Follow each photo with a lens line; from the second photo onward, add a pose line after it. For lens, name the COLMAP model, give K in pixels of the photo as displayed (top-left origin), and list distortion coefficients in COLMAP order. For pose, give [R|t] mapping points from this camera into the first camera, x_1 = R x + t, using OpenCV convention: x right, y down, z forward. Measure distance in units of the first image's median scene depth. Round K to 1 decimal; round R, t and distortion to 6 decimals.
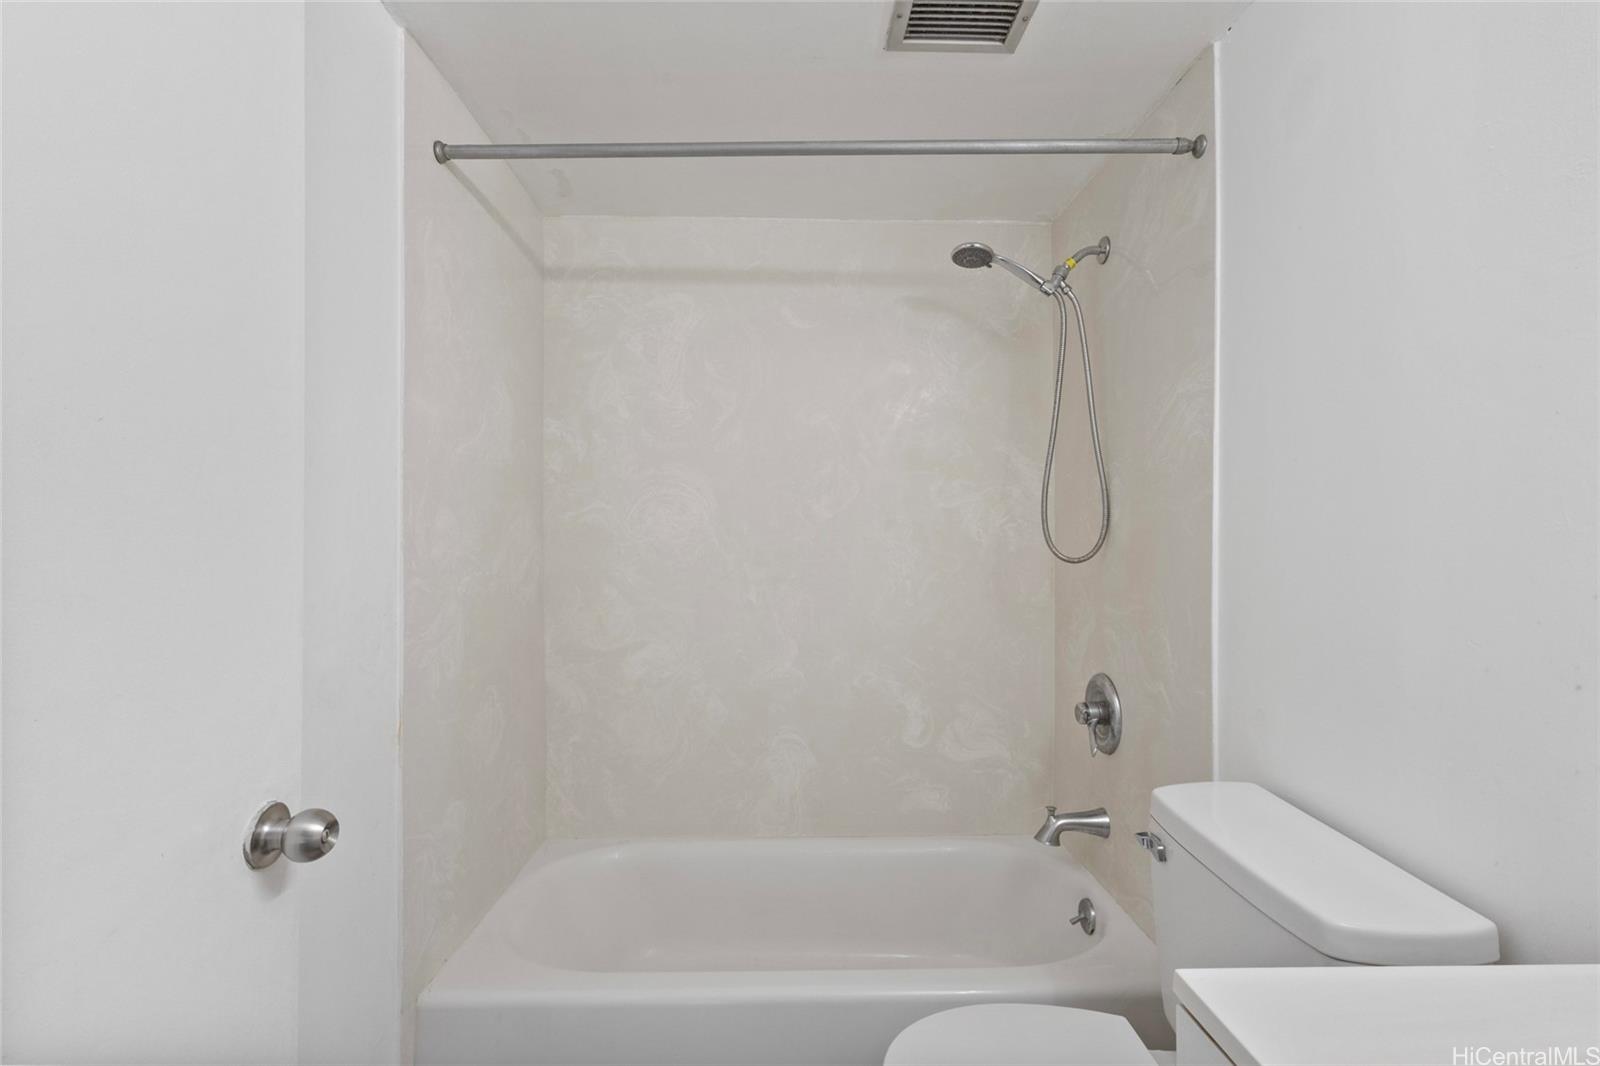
lens RADIAL K [[737.4, 0, 795.0], [0, 737.4, 529.9], [0, 0, 1]] dist [0.000703, 0.000966]
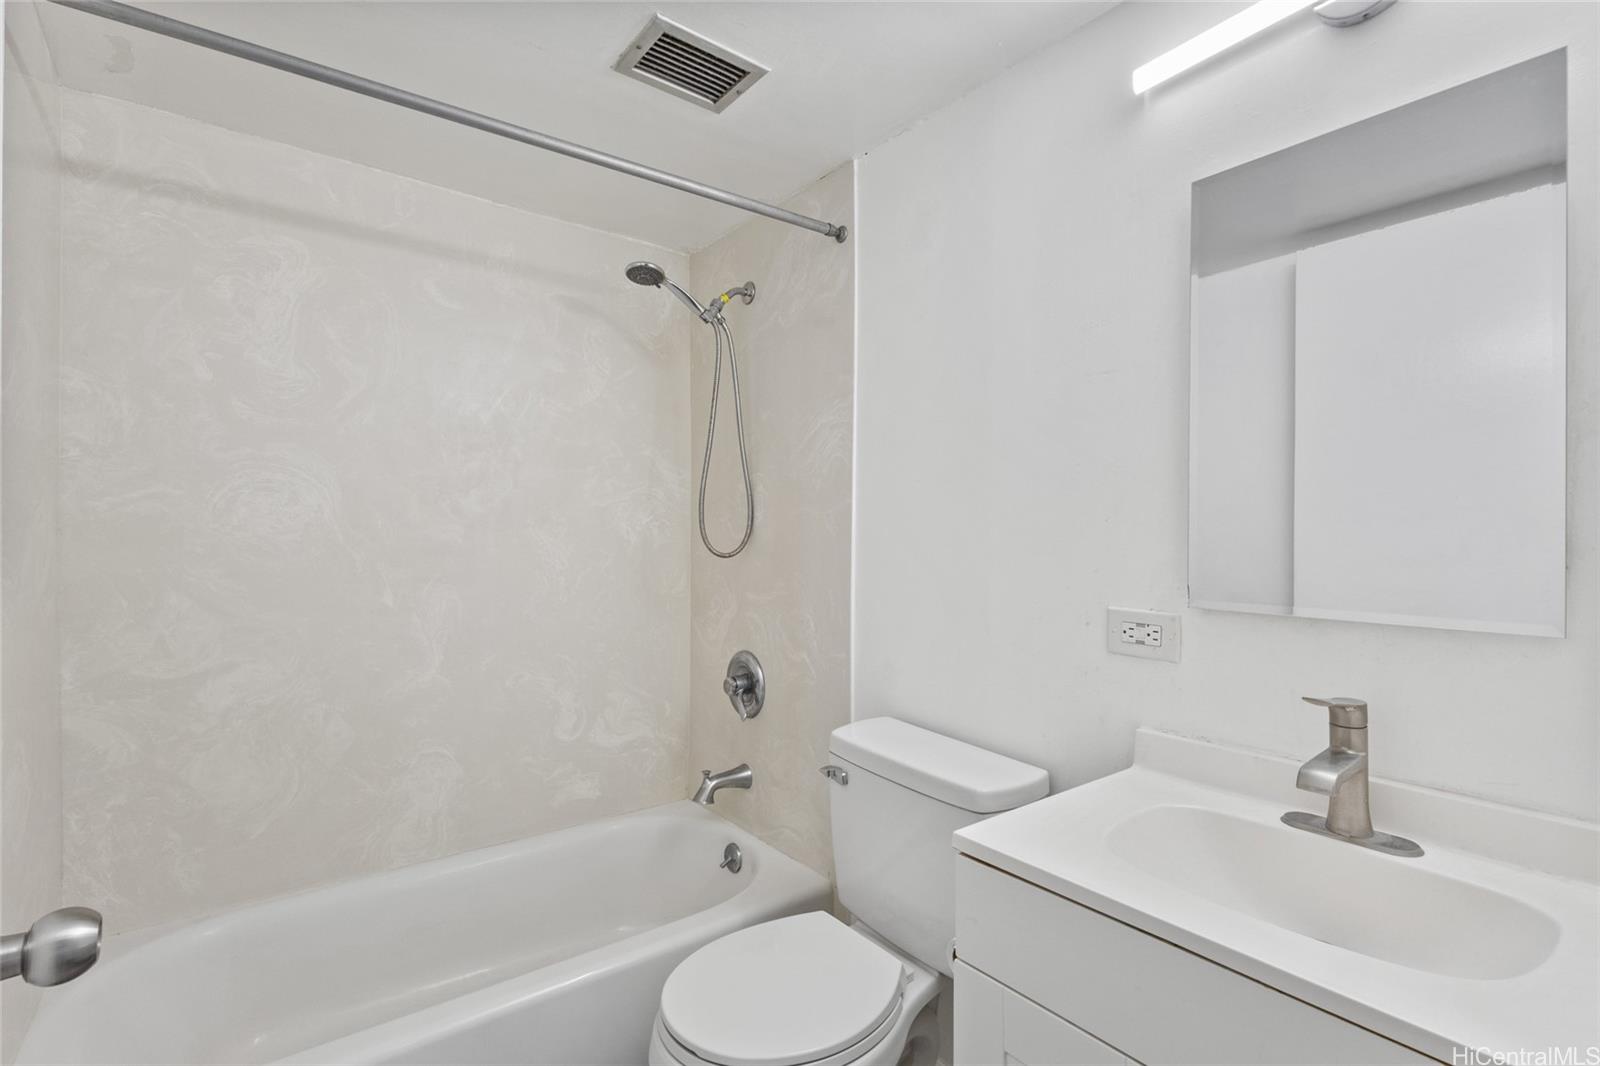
lens RADIAL K [[733.0, 0, 785.0], [0, 733.0, 529.0], [0, 0, 1]] dist [-0.002705, 0.000629]
pose [[0.813489, 0.010935, 0.581477, -0.211354], [-0.012603, 0.999920, -0.001172, 0.000102], [-0.581443, -0.006375, 0.813562, 0.006631]]
